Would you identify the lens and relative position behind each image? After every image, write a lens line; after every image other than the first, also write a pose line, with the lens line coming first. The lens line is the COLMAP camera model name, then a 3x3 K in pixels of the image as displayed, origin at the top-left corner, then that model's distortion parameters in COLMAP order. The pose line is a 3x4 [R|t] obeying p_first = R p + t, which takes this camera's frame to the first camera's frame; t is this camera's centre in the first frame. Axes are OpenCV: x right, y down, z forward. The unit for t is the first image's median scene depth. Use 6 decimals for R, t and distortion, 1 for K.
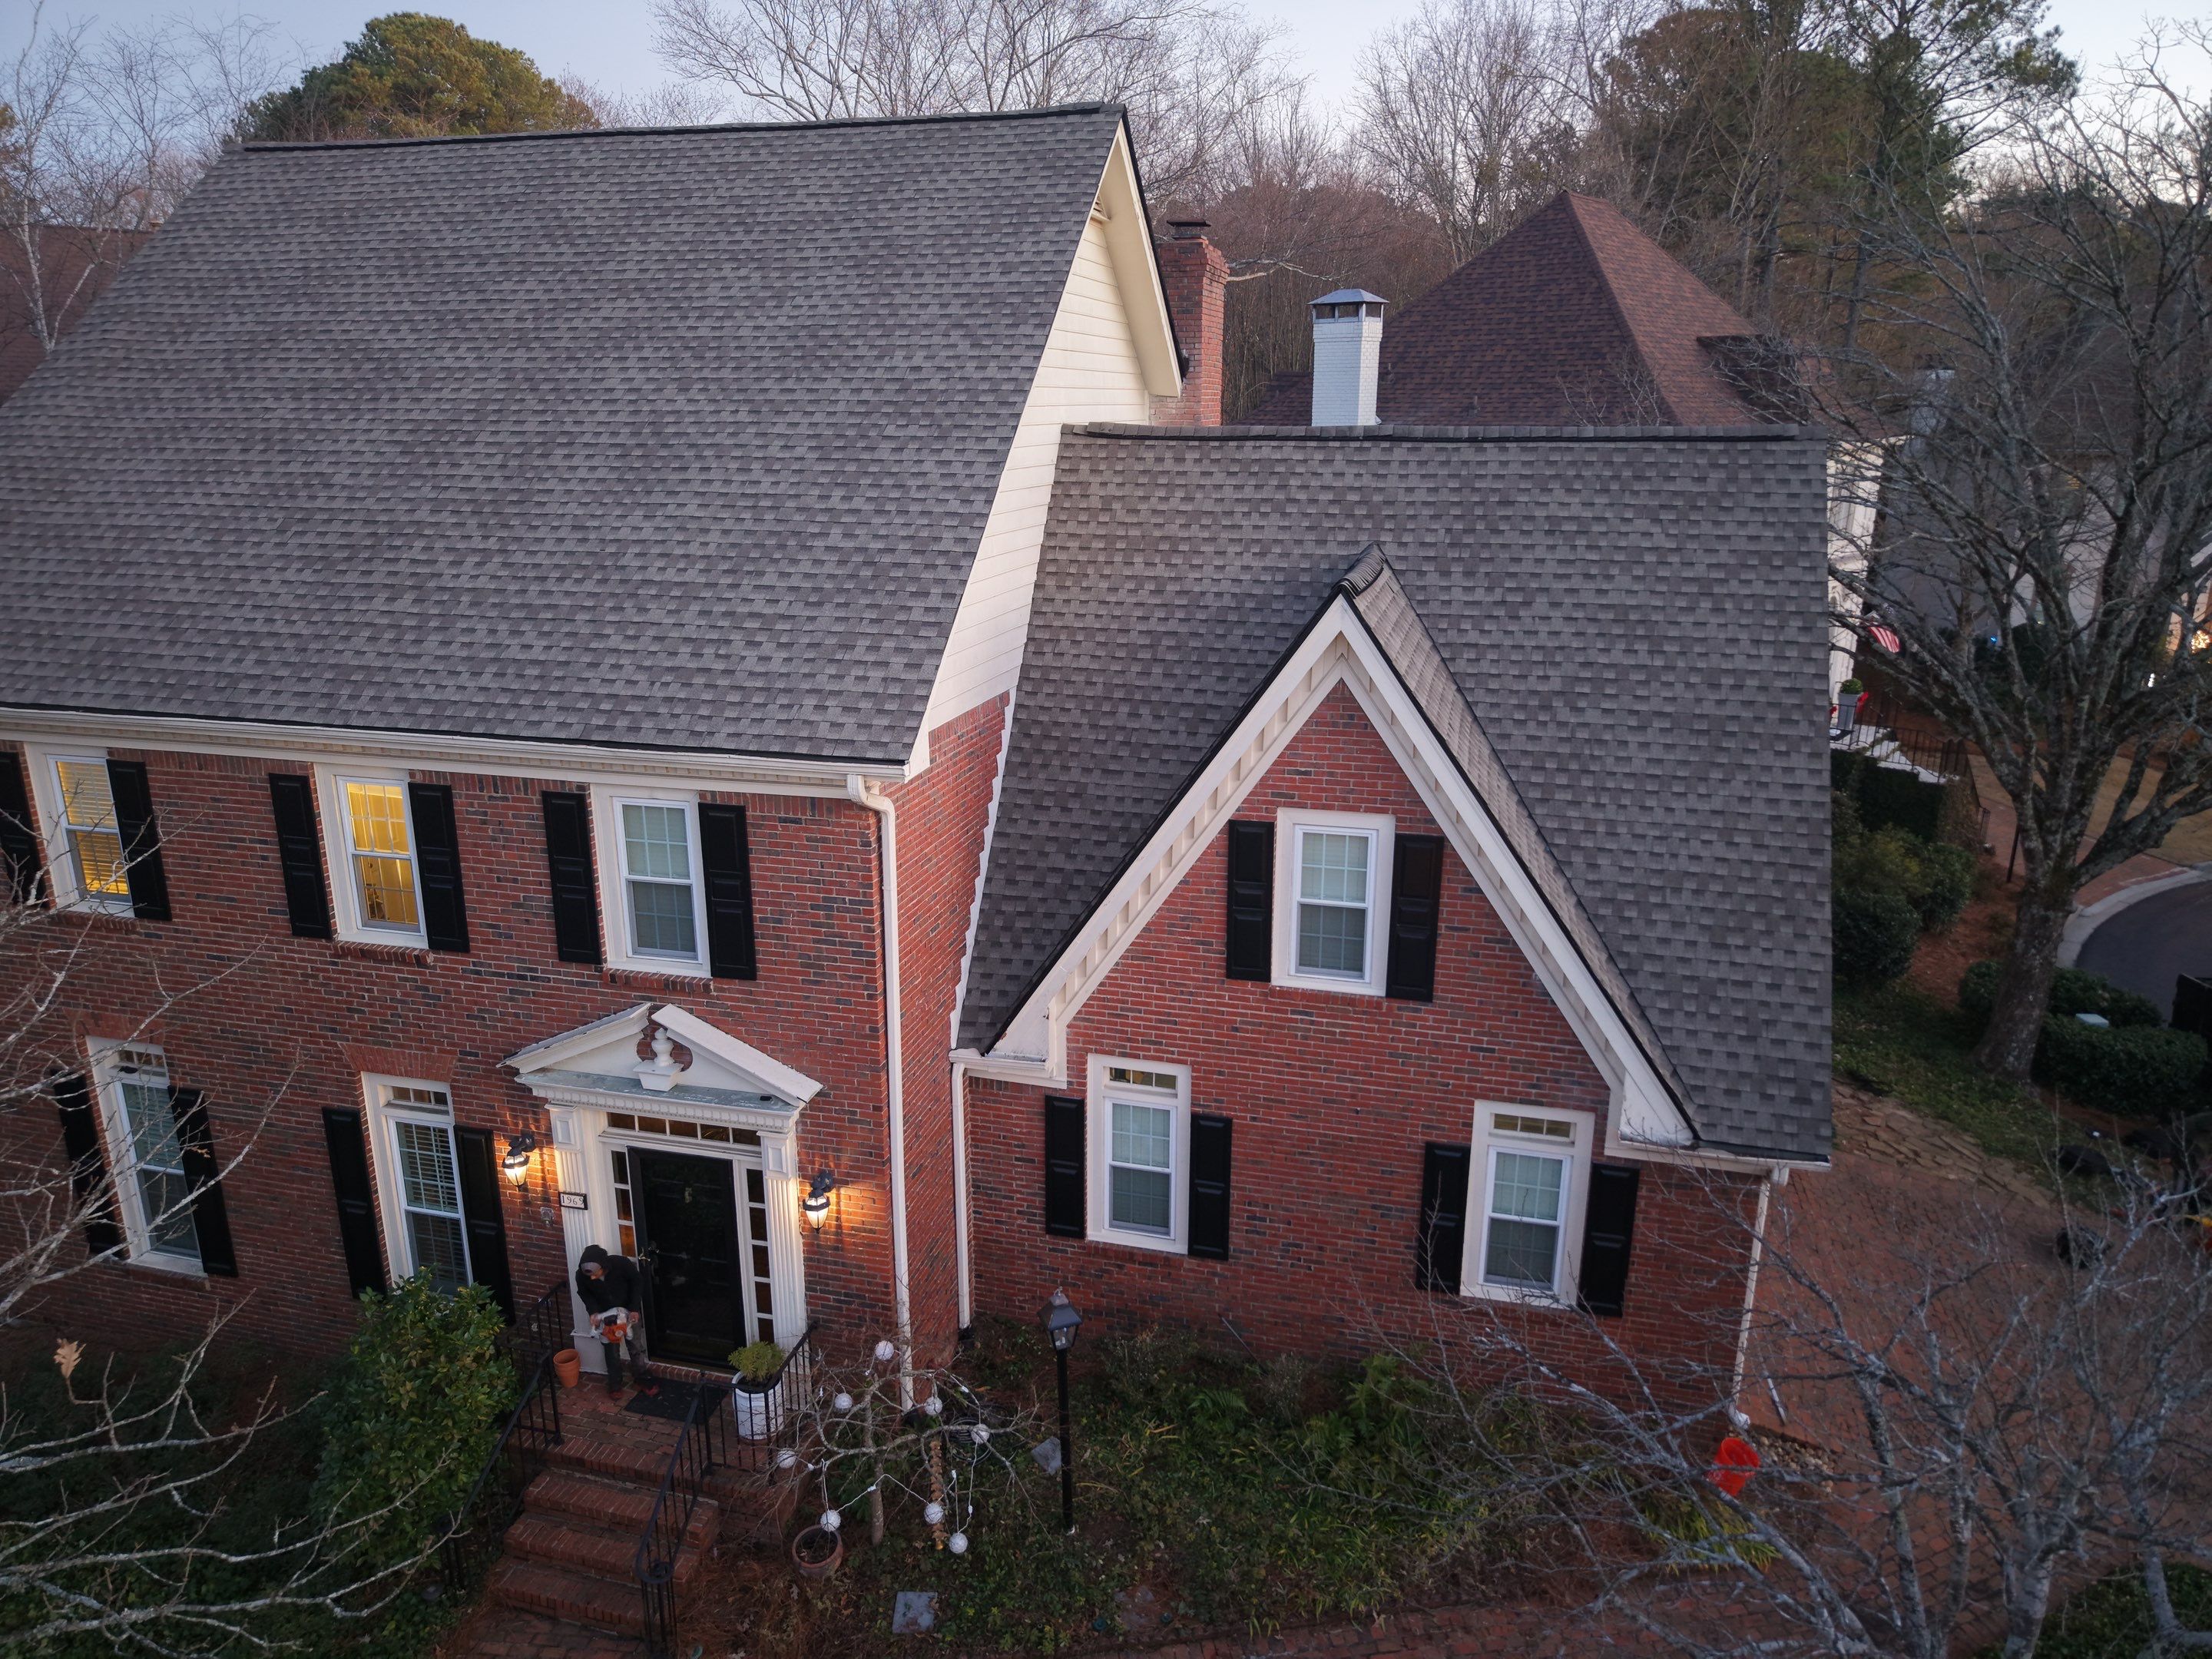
lens RADIAL K [[1460.2, 0, 1106.0], [0, 1460.2, 829.5], [0, 0, 1]] dist [0.040444, -0.066366]
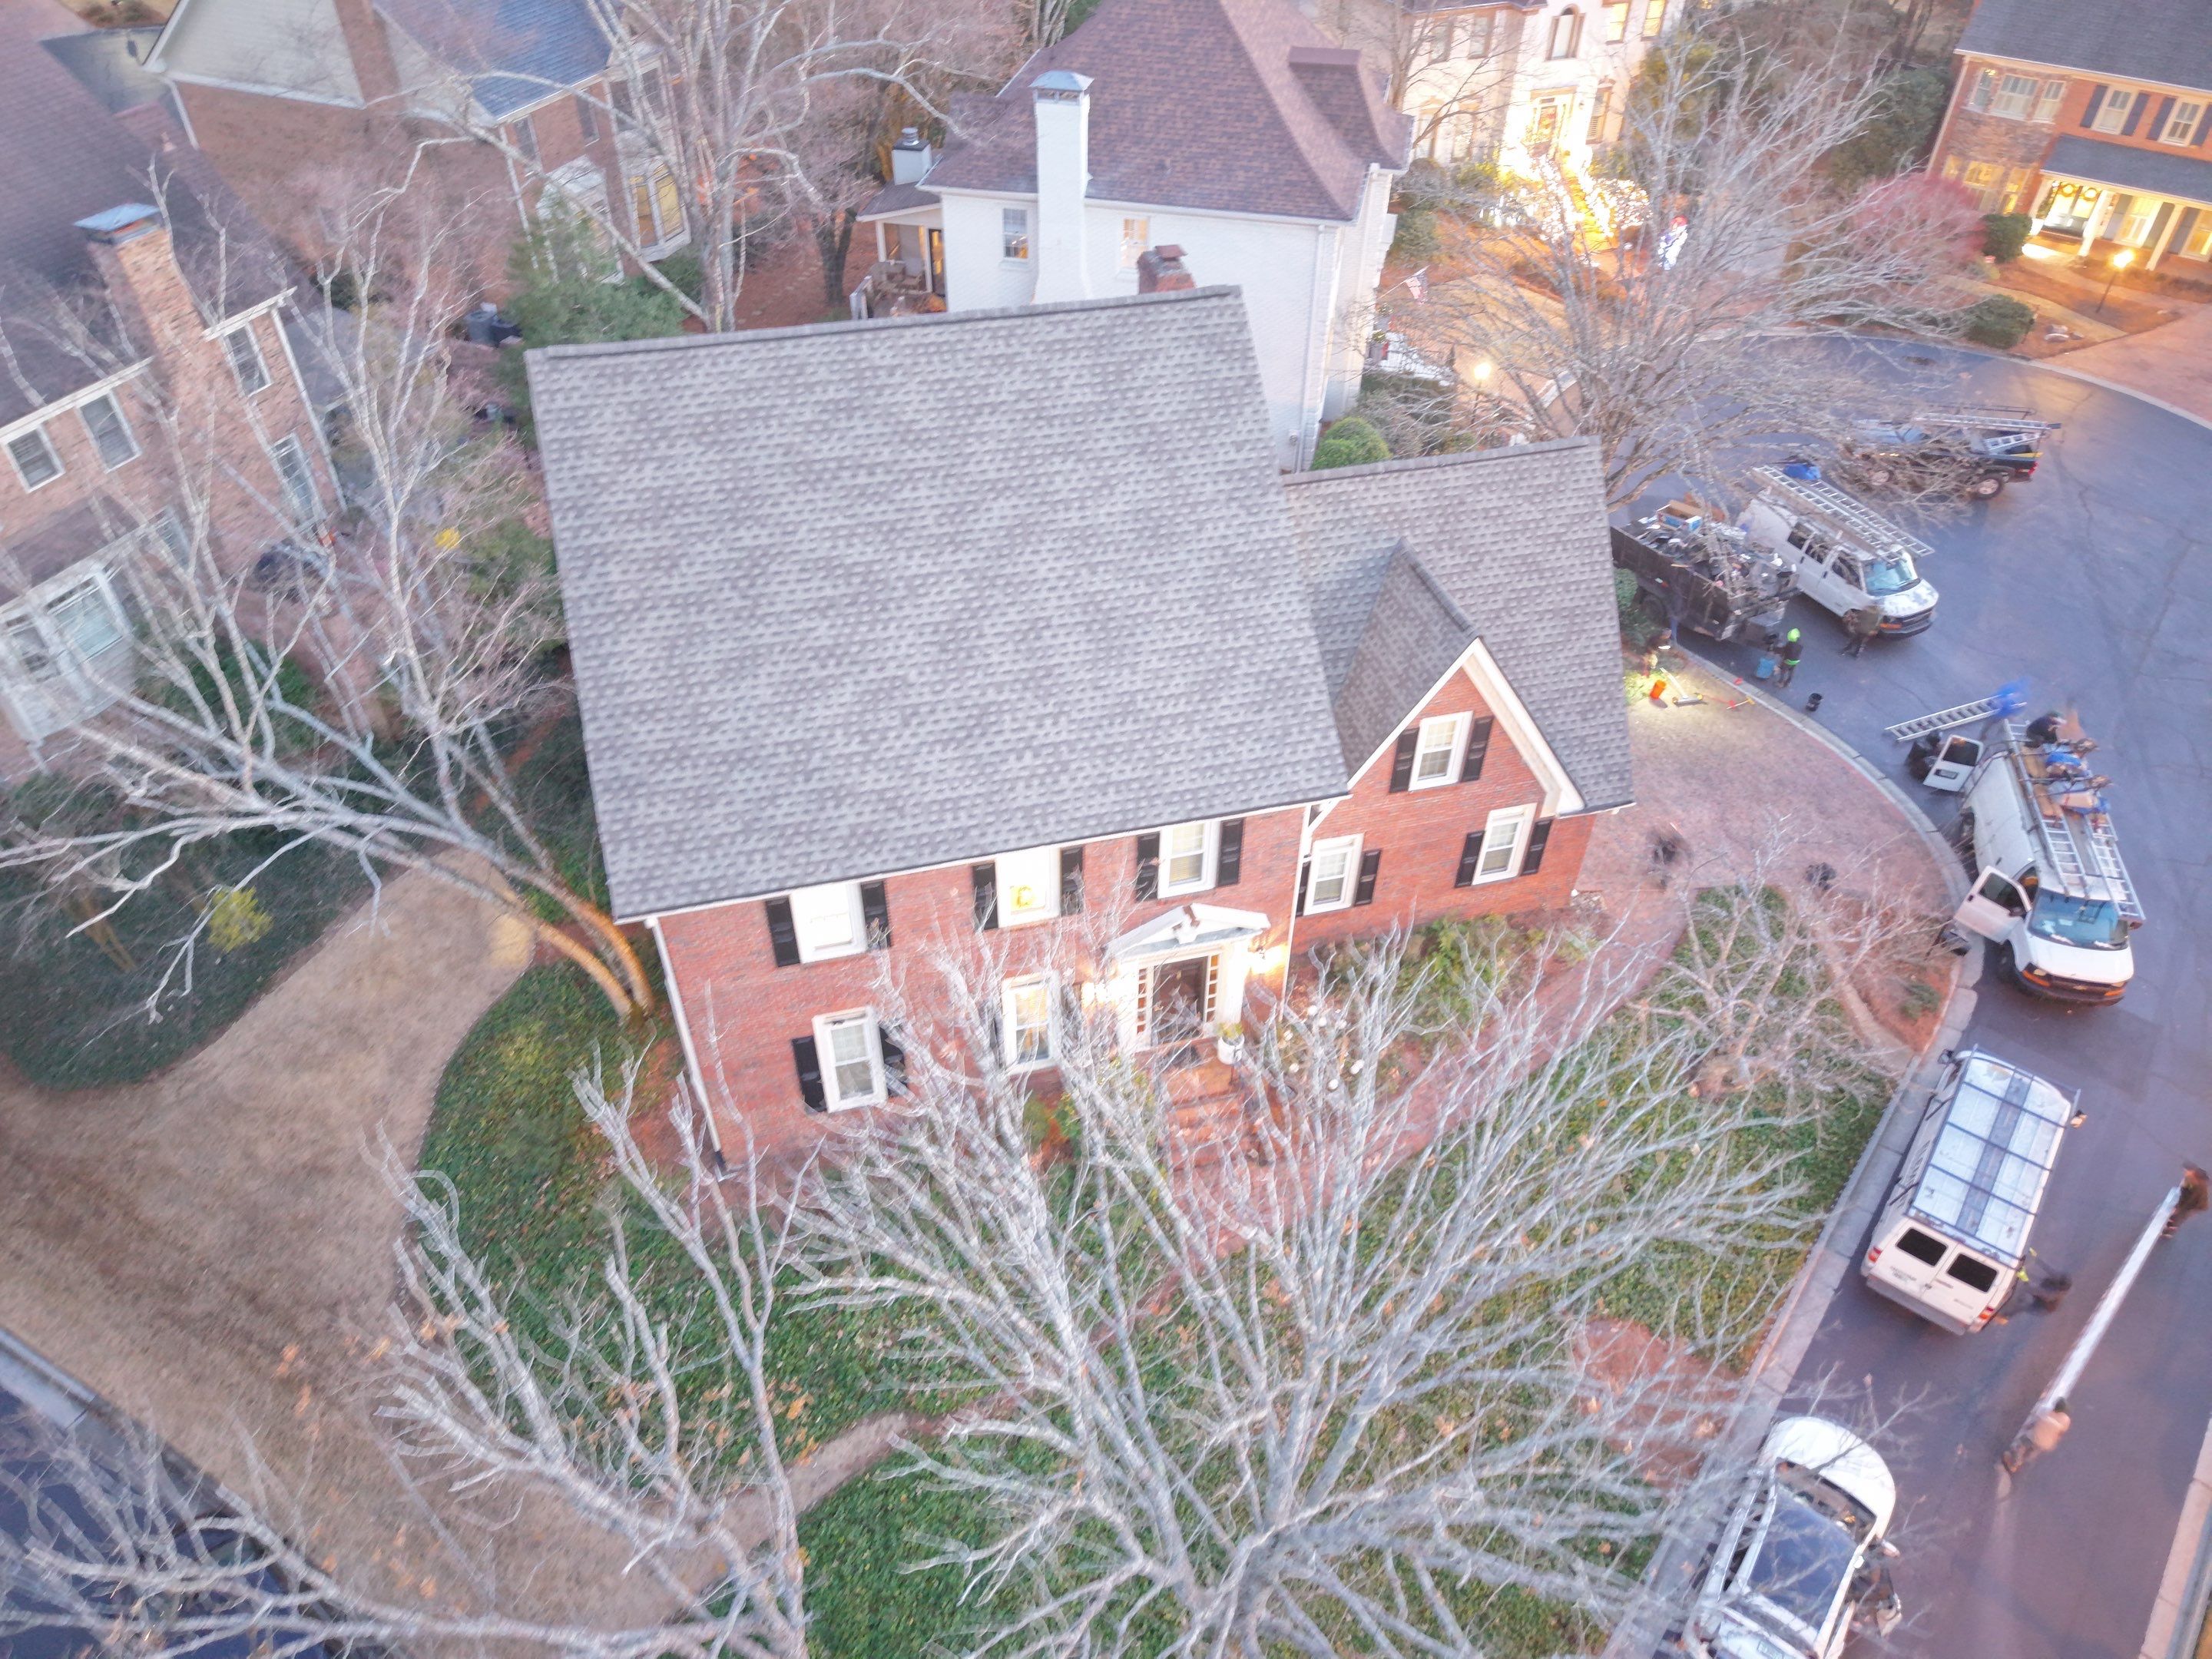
lens RADIAL K [[1462.9, 0, 1106.0], [0, 1462.9, 829.5], [0, 0, 1]] dist [0.023011, -0.030432]
pose [[0.872862, -0.323934, 0.364937, -1.011838], [0.135095, 0.879059, 0.457169, -0.832719], [-0.468895, -0.349744, 0.811059, -0.496296]]
